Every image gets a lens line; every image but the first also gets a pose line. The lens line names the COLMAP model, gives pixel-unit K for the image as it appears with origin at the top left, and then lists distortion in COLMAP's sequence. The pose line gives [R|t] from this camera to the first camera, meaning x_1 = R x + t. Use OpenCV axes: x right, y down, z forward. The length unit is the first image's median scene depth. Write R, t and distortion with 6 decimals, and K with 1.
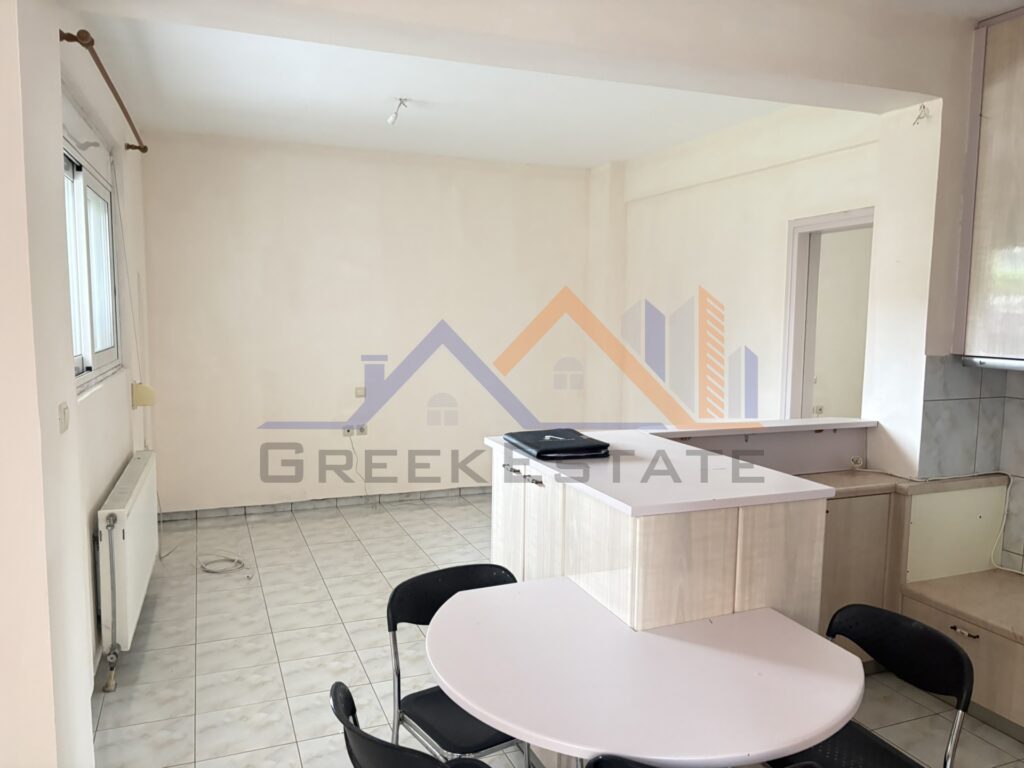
lens RADIAL K [[779.7, 0, 513.3], [0, 779.7, 387.2], [0, 0, 1]] dist [0.022405, -0.007578]
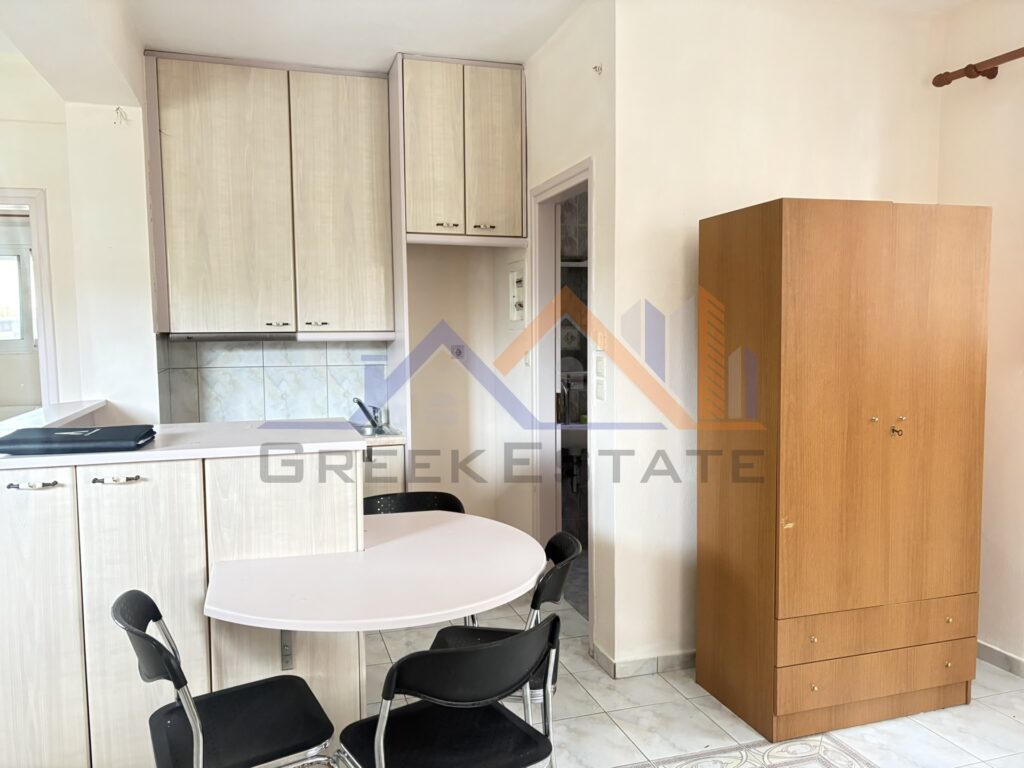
lens RADIAL K [[778.7, 0, 510.2], [0, 778.7, 389.9], [0, 0, 1]] dist [0.034295, -0.005636]
pose [[0.076538, -0.091415, 0.992867, -0.535059], [0.110525, 0.990429, 0.082670, 0.003505], [-0.990922, 0.103409, 0.085909, 0.375697]]
